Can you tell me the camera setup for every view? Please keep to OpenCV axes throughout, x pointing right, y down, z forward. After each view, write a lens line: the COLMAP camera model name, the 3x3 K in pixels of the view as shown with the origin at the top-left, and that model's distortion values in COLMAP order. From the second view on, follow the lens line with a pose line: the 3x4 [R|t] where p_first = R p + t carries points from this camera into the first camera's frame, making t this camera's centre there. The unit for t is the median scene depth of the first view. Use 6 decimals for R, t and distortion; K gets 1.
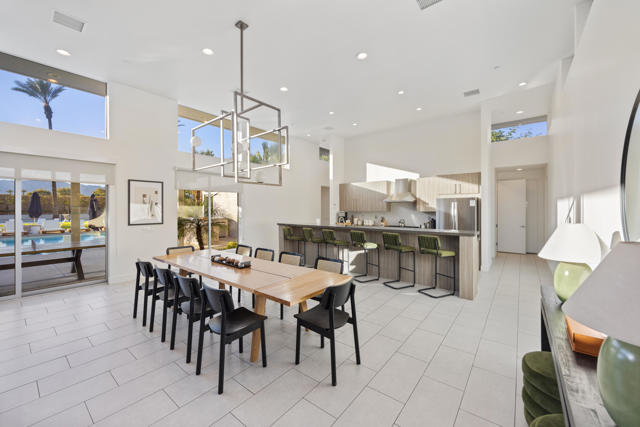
lens RADIAL K [[252.3, 0, 321.8], [0, 252.3, 207.7], [0, 0, 1]] dist [0.003767, -0.000338]
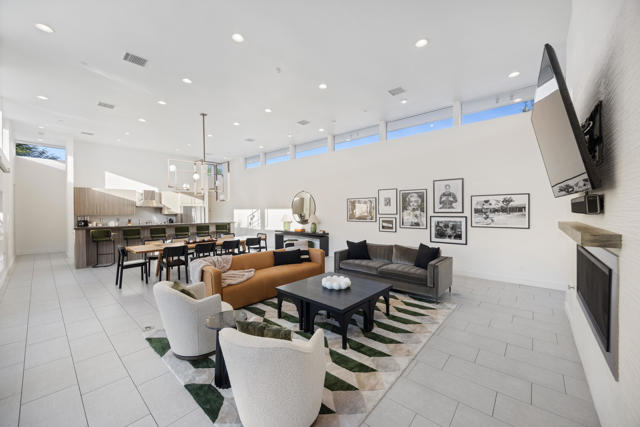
lens RADIAL K [[252.3, 0, 323.0], [0, 252.3, 209.1], [0, 0, 1]] dist [0.003767, -0.000338]
pose [[0.038388, 0.008054, 0.999230, -0.950724], [0.003157, 0.999962, -0.008181, -0.000028], [-0.999258, 0.003468, 0.038361, 0.018366]]
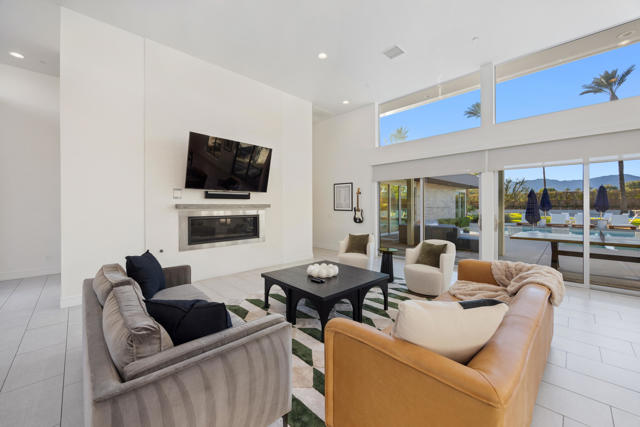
lens RADIAL K [[252.3, 0, 321.6], [0, 252.3, 205.2], [0, 0, 1]] dist [0.003767, -0.000338]
pose [[-0.110875, -0.002192, -0.993832, -0.071947], [0.005235, 0.999982, -0.002789, 0.020528], [0.993821, -0.005512, -0.110862, 0.060515]]
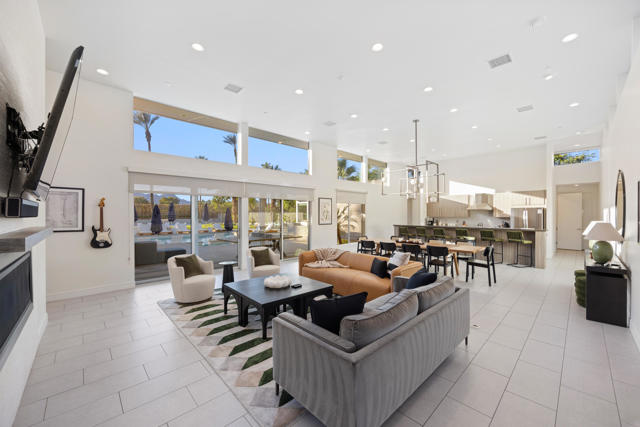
lens RADIAL K [[252.3, 0, 322.0], [0, 252.3, 215.8], [0, 0, 1]] dist [0.003767, -0.000338]
pose [[0.991738, 0.000719, -0.128280, -0.346980], [0.000108, 0.999979, 0.006442, -0.001001], [0.128282, -0.006403, 0.991717, -0.454962]]
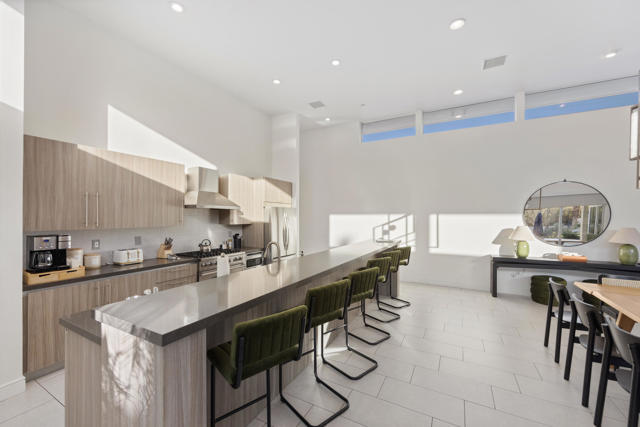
lens RADIAL K [[252.3, 0, 318.2], [0, 252.3, 217.4], [0, 0, 1]] dist [0.003767, -0.000338]
pose [[-0.163290, -0.002644, 0.986575, -0.279060], [-0.003880, 0.999990, 0.002038, -0.005121], [-0.986570, -0.003495, -0.163299, 0.803782]]
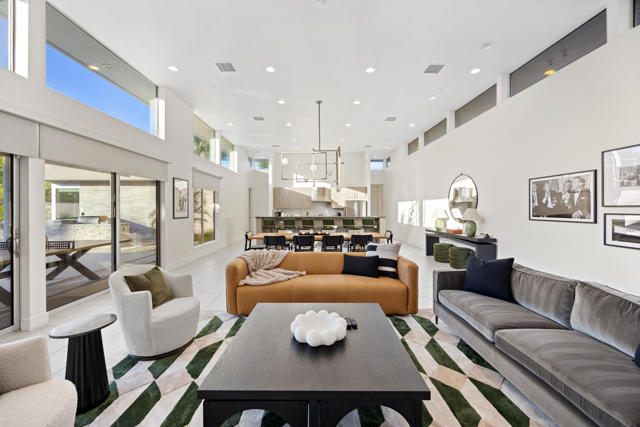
lens RADIAL K [[252.3, 0, 316.5], [0, 252.3, 207.4], [0, 0, 1]] dist [0.003767, -0.000338]
pose [[0.775136, 0.003613, 0.631785, -0.650196], [-0.001988, 0.999993, -0.003279, 0.015628], [-0.631792, 0.001286, 0.775137, -0.172334]]
